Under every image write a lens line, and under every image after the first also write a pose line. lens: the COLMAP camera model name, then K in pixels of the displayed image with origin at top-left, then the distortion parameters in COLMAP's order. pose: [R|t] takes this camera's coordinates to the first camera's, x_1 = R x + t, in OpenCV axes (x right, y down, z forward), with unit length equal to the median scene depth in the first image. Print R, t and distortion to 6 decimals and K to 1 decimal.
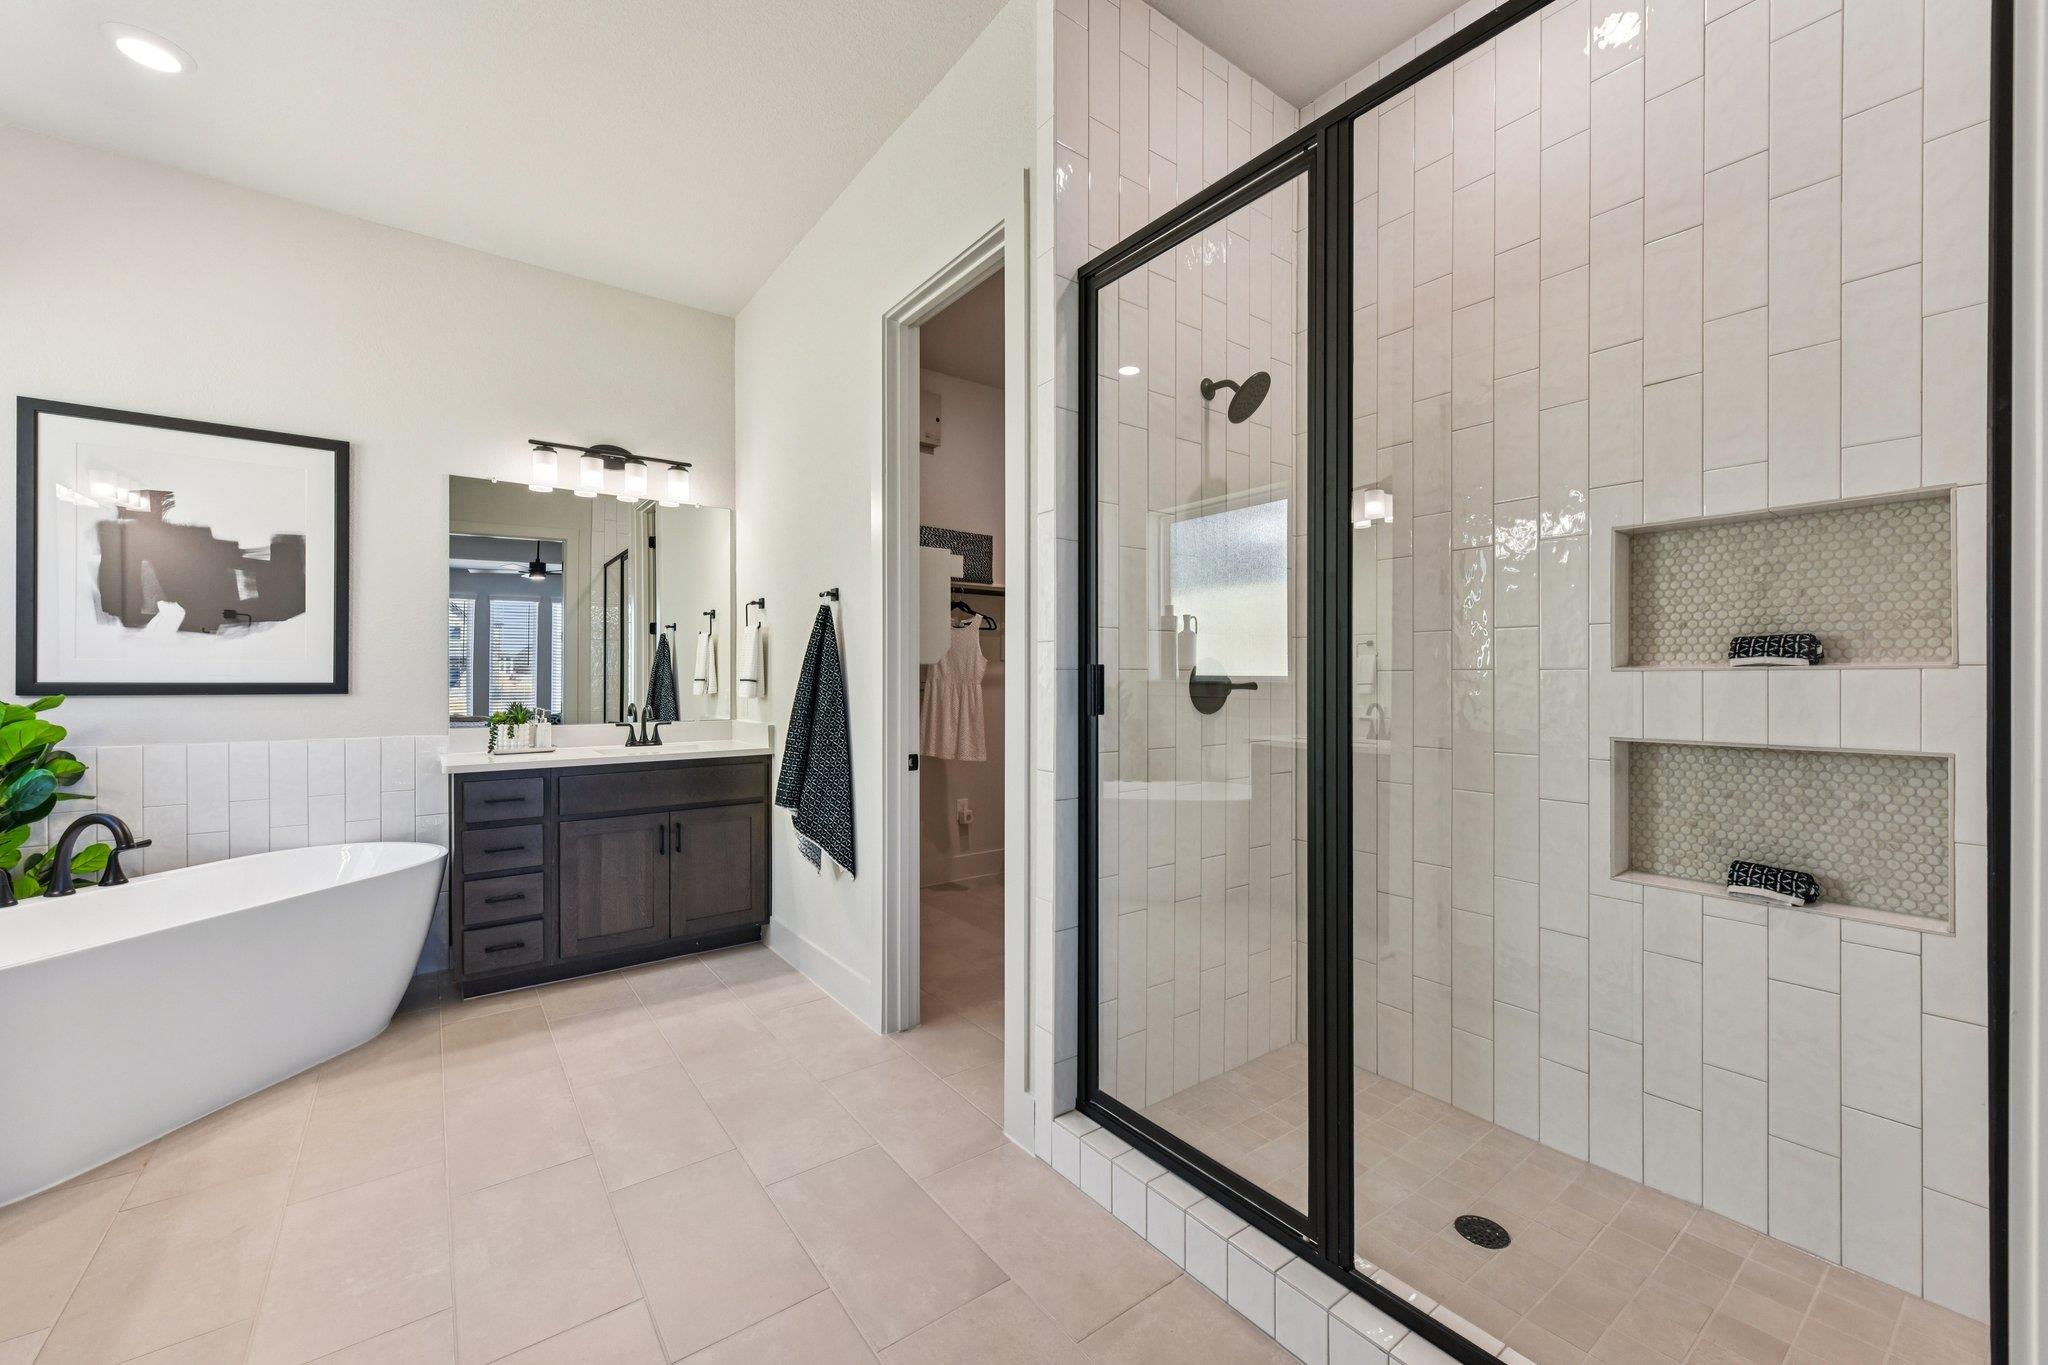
lens RADIAL K [[803.9, 0, 1030.4], [0, 803.9, 678.2], [0, 0, 1]] dist [0.005668, -0.000585]
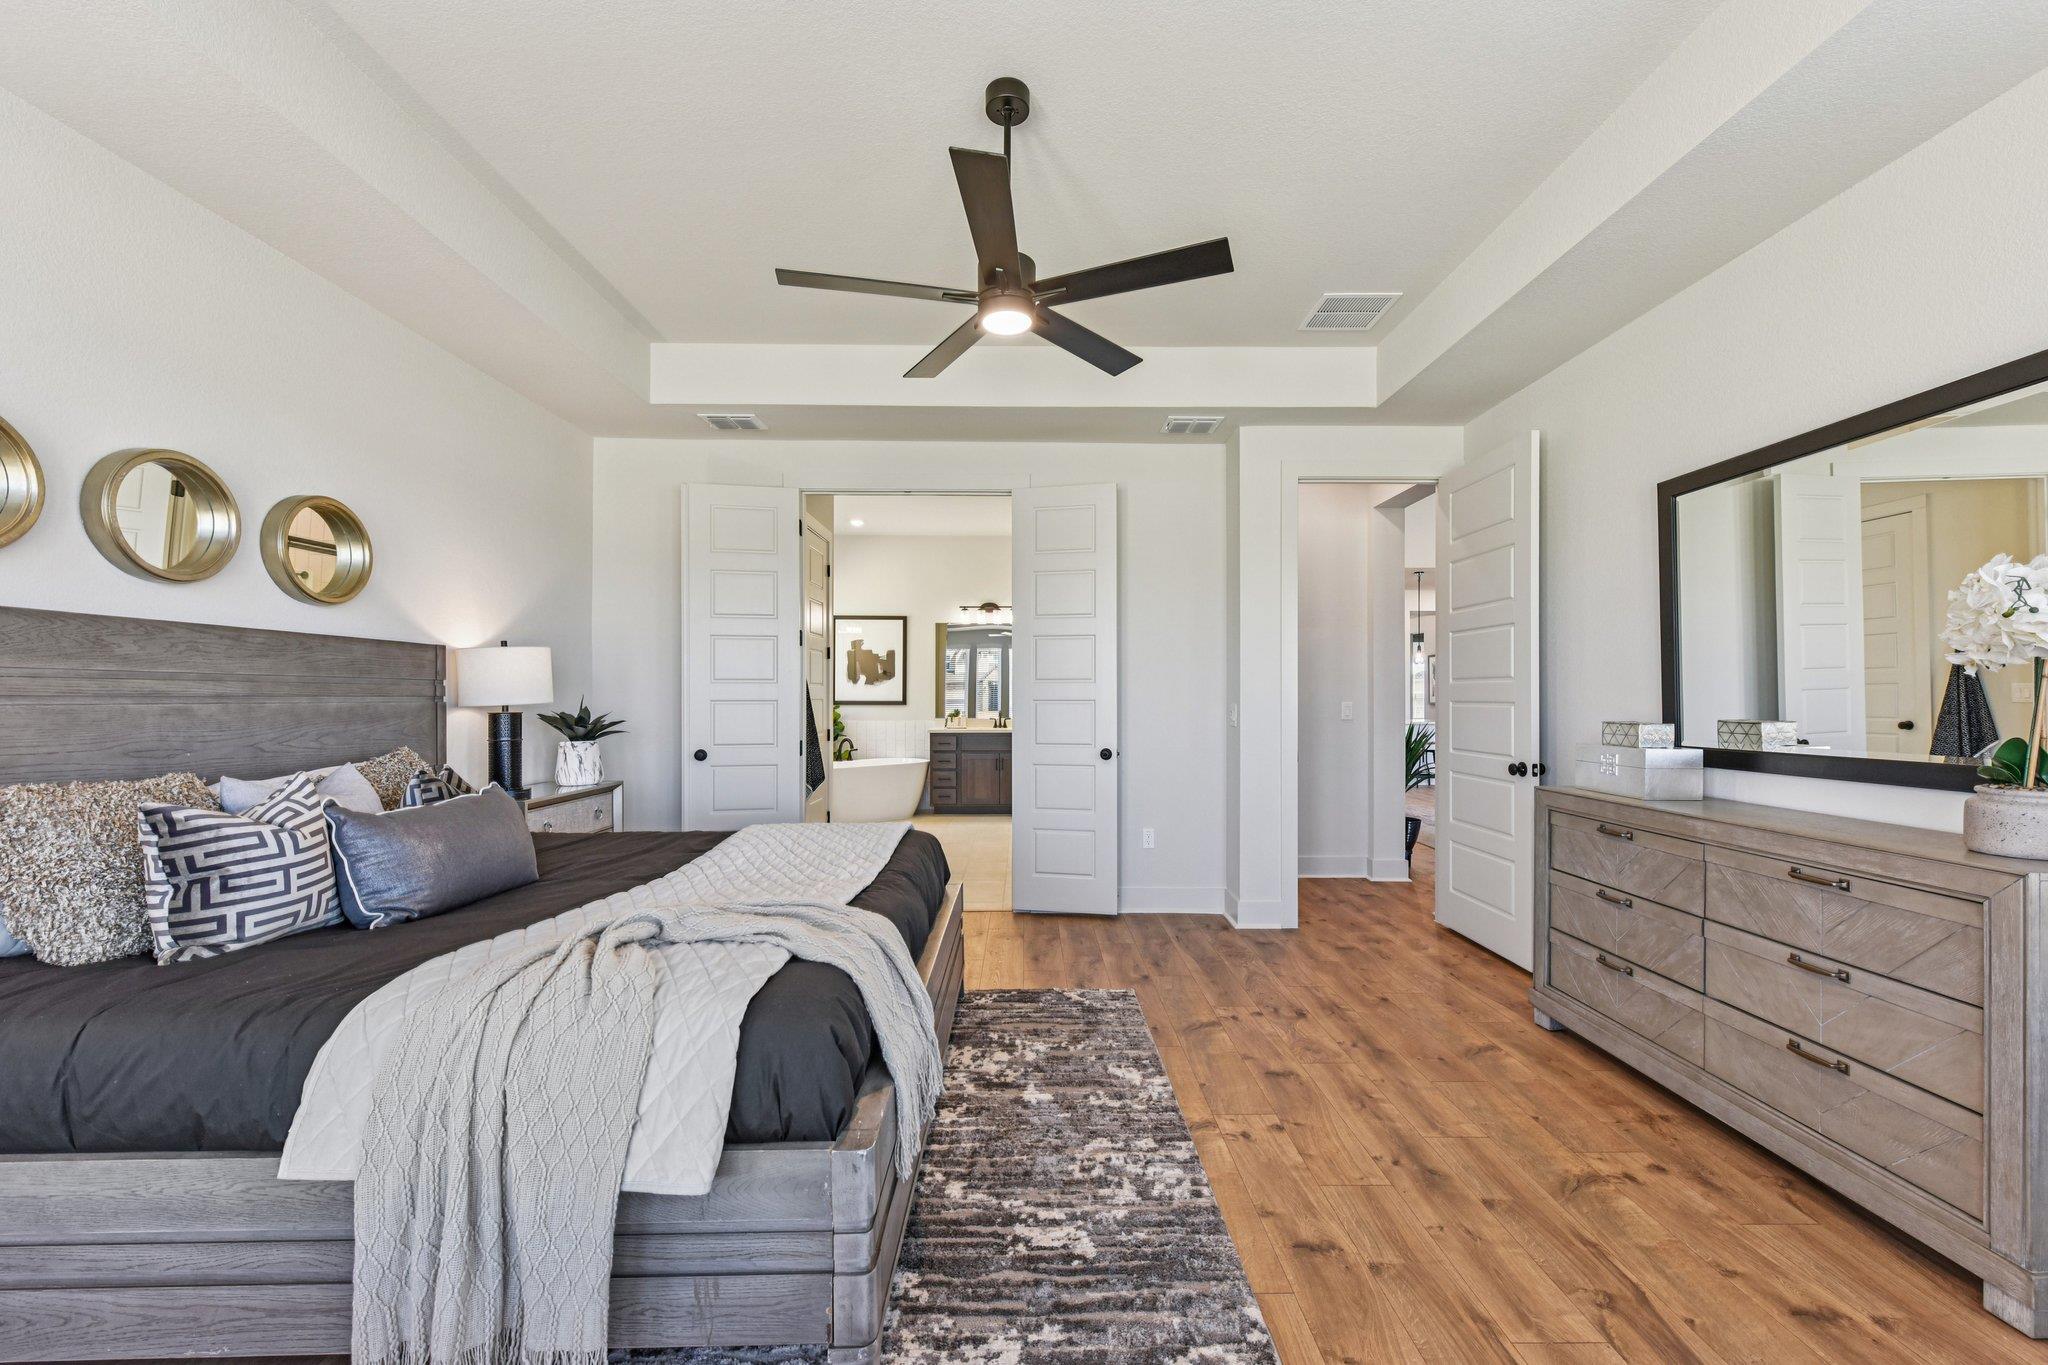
lens RADIAL K [[803.9, 0, 1031.5], [0, 803.9, 694.1], [0, 0, 1]] dist [0.005668, -0.000585]
pose [[0.802548, -0.006782, -0.596549, 1.230436], [-0.001697, 0.999905, -0.013650, 0.019621], [0.596586, 0.011968, 0.802460, -1.034168]]
